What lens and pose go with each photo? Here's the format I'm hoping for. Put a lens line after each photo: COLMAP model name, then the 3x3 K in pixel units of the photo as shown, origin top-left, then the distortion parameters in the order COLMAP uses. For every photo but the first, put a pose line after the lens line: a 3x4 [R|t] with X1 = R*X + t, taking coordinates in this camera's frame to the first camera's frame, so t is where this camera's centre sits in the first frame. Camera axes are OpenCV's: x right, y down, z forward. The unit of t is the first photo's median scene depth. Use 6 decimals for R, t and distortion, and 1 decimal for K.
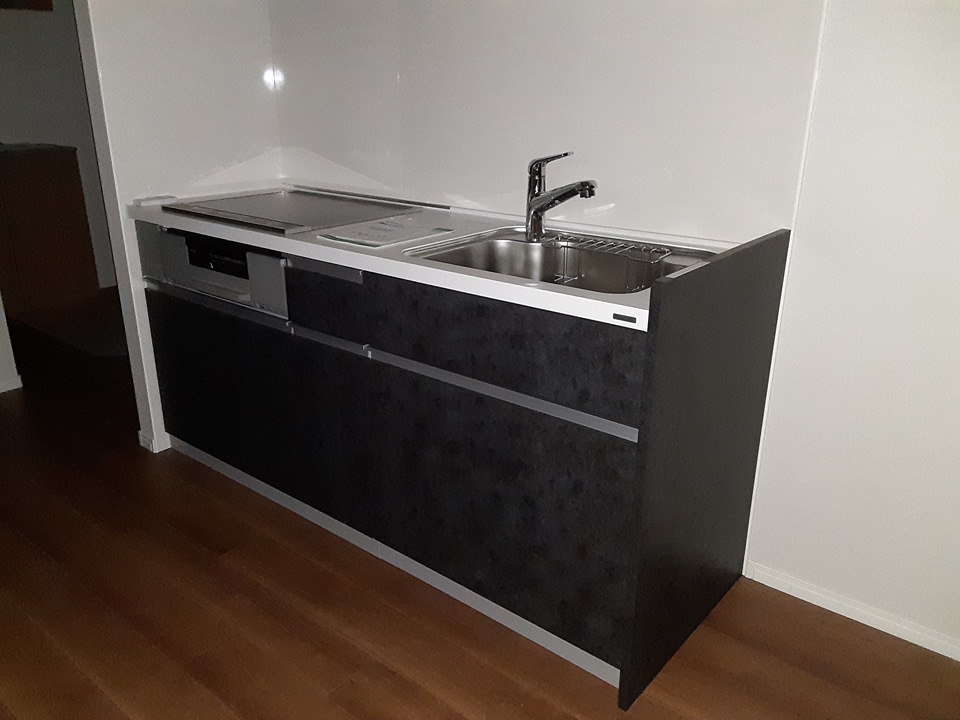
lens RADIAL K [[783.9, 0, 443.7], [0, 783.9, 359.1], [0, 0, 1]] dist [0.100968, -0.000251]
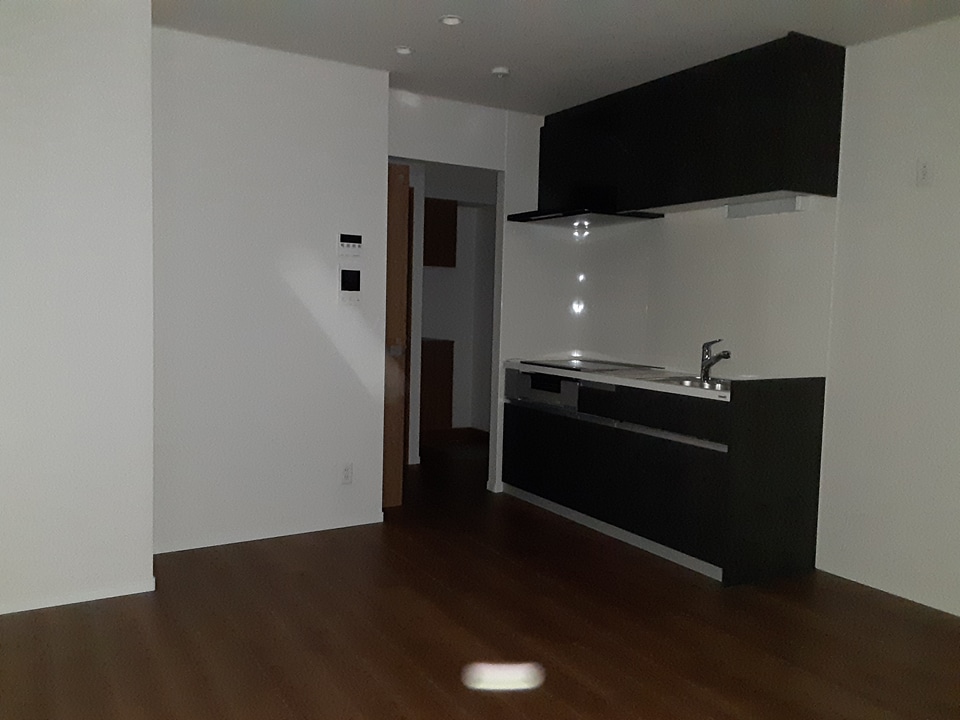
lens RADIAL K [[783.9, 0, 443.7], [0, 783.9, 359.1], [0, 0, 1]] dist [0.100968, -0.000251]
pose [[0.937488, 0.061075, -0.342616, 0.174993], [-0.154720, 0.954983, -0.253120, 0.401609], [0.311733, 0.290307, 0.904734, -1.033945]]
